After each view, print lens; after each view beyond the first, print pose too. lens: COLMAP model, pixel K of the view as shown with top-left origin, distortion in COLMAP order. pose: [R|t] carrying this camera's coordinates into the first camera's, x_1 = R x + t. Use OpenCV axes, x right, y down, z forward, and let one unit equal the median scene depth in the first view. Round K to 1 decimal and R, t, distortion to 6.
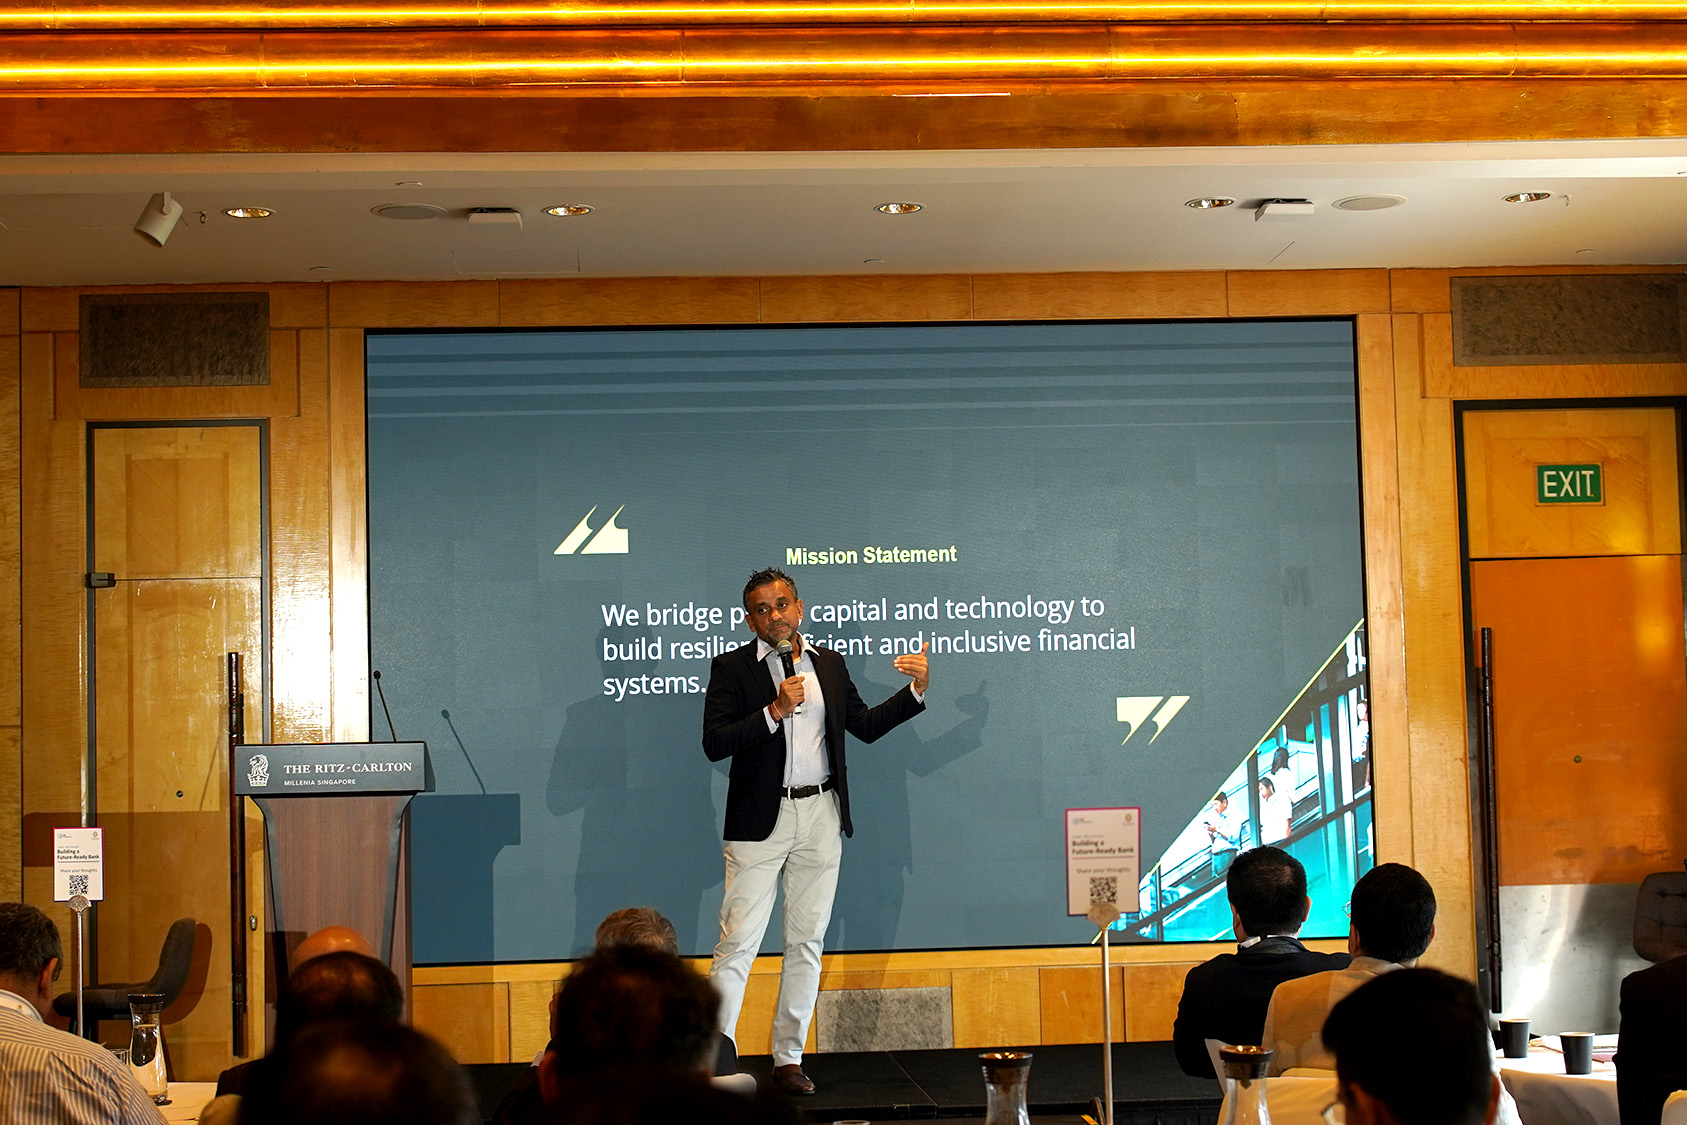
lens RADIAL K [[2895.3, 0, 844.3], [0, 2895.3, 564.3], [0, 0, 1]] dist [0.021298, 0.000000]
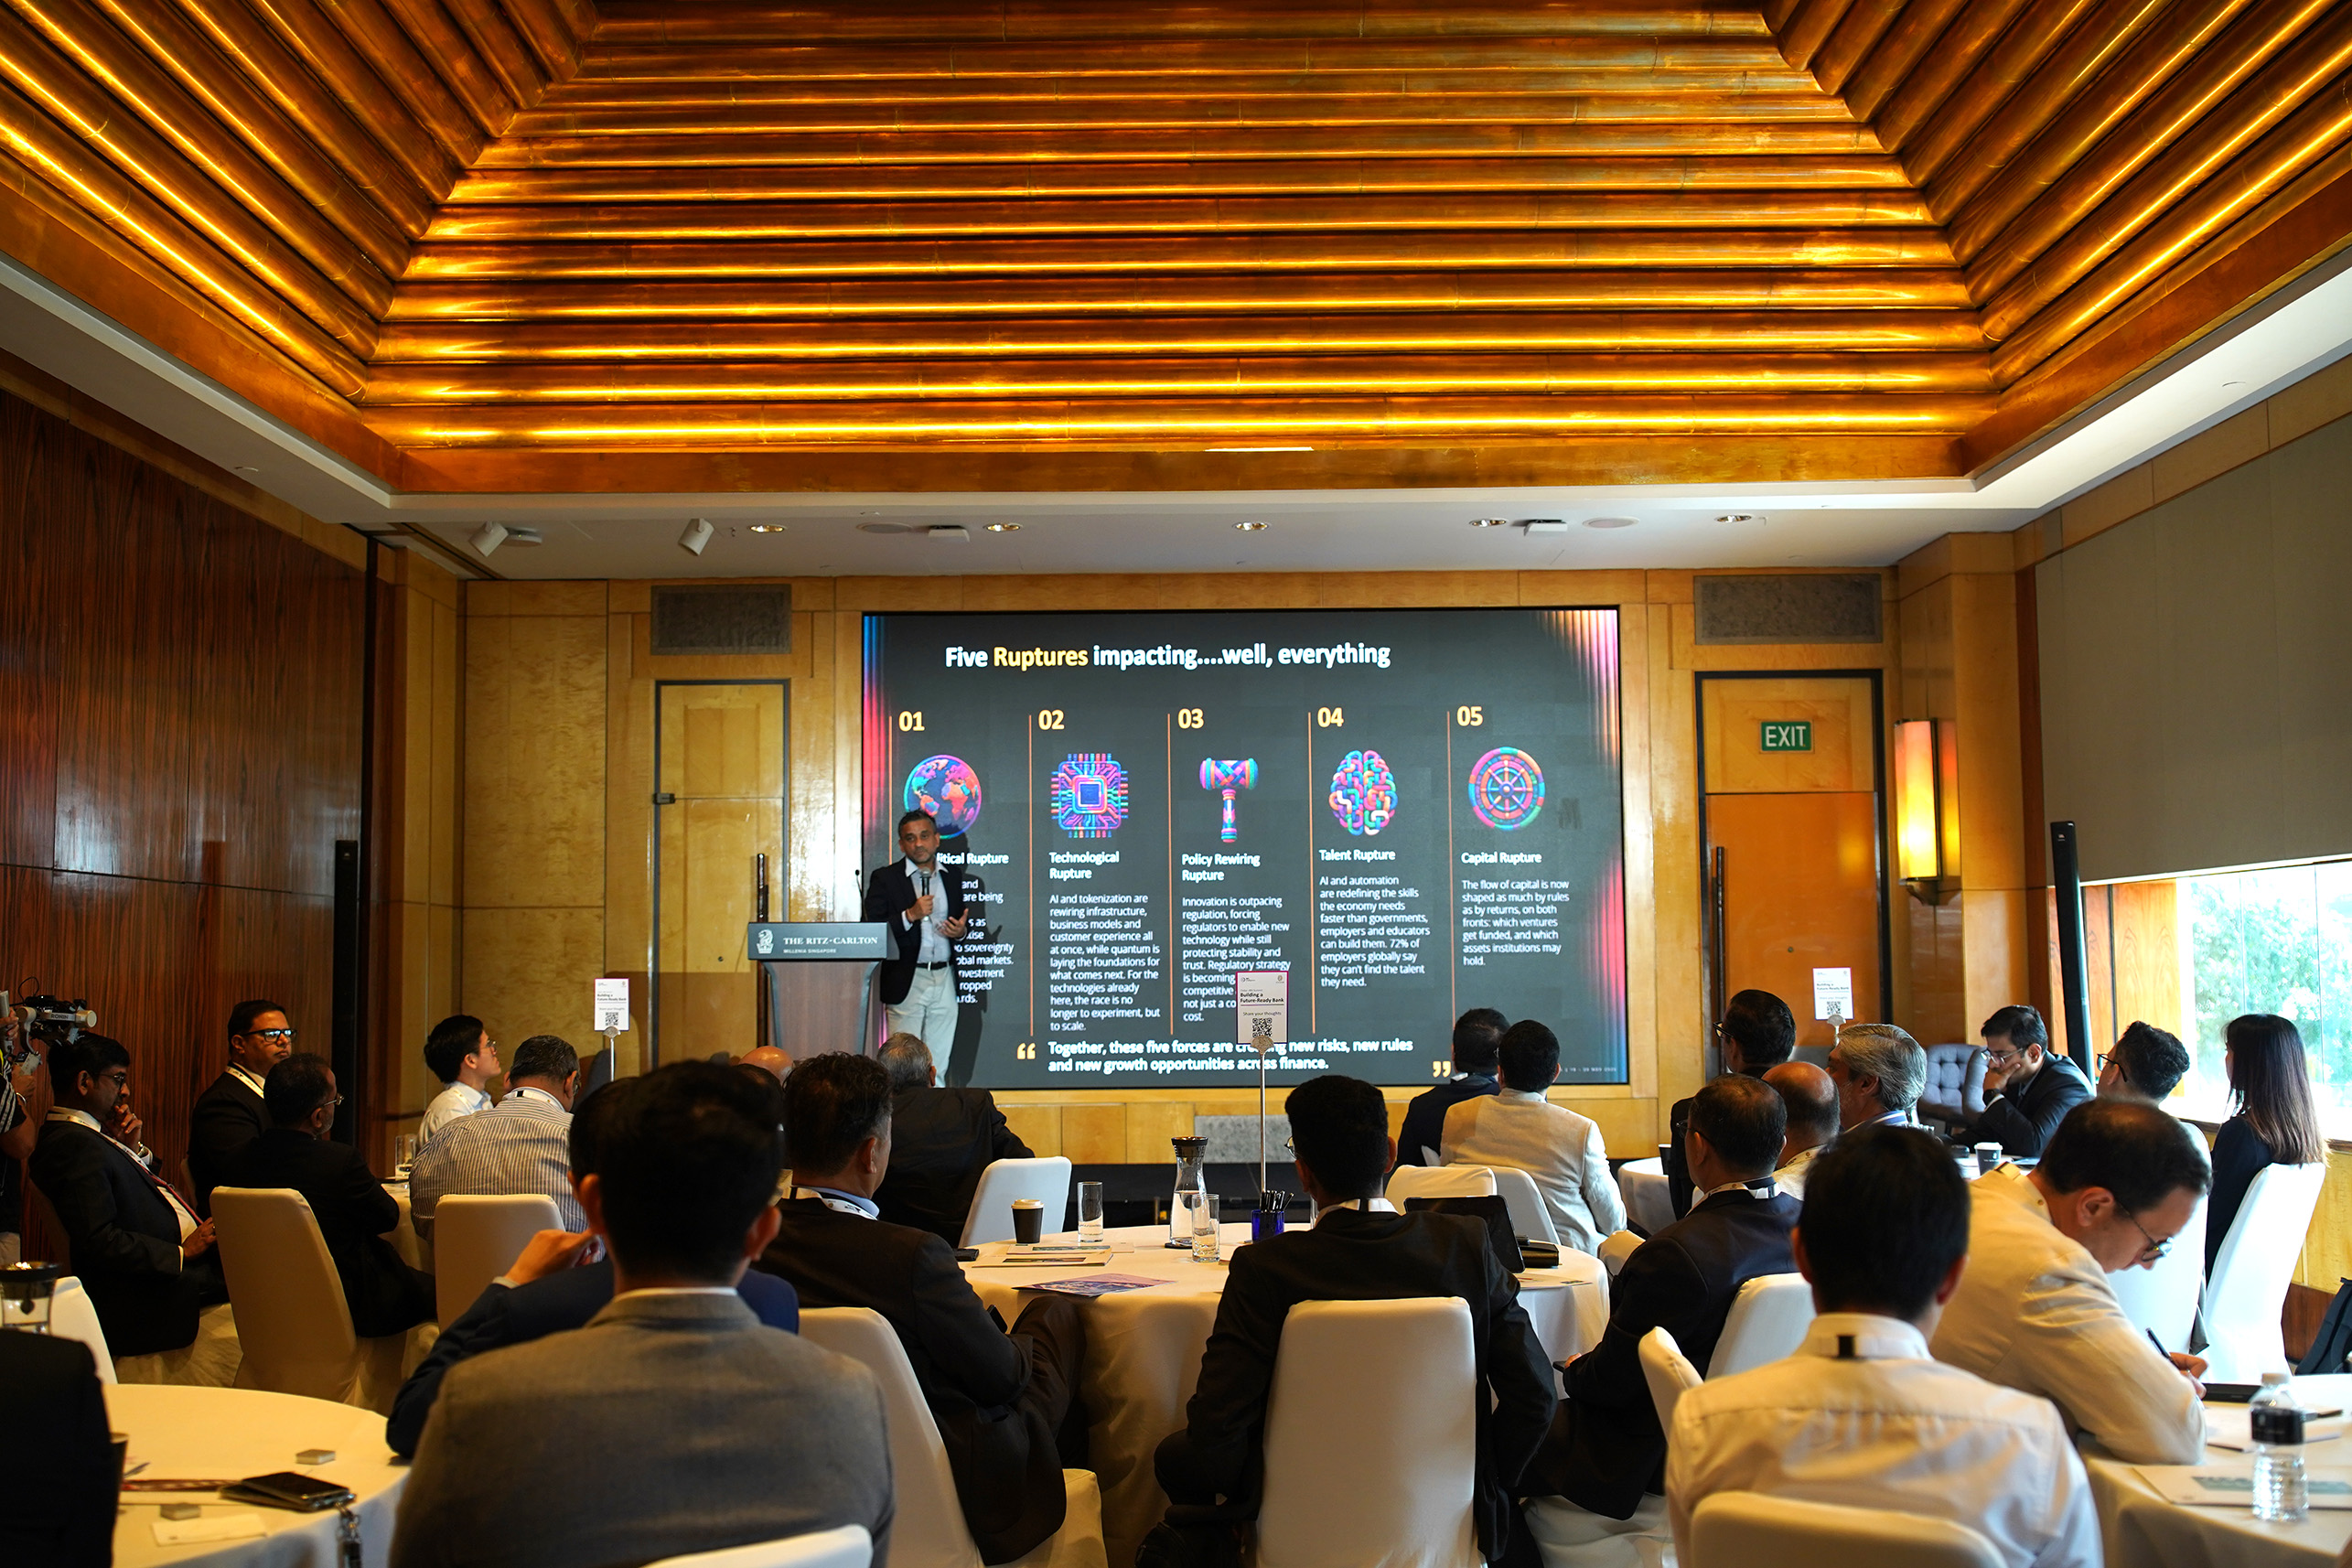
lens RADIAL K [[2391.0, 0, 1173.0], [0, 2391.0, 781.2], [0, 0, 1]] dist [0.020699, 0.000000]
pose [[0.997558, 0.010631, -0.069023, 0.054216], [-0.010700, 0.999943, -0.000635, -0.004416], [0.069012, 0.001372, 0.997615, -0.087147]]
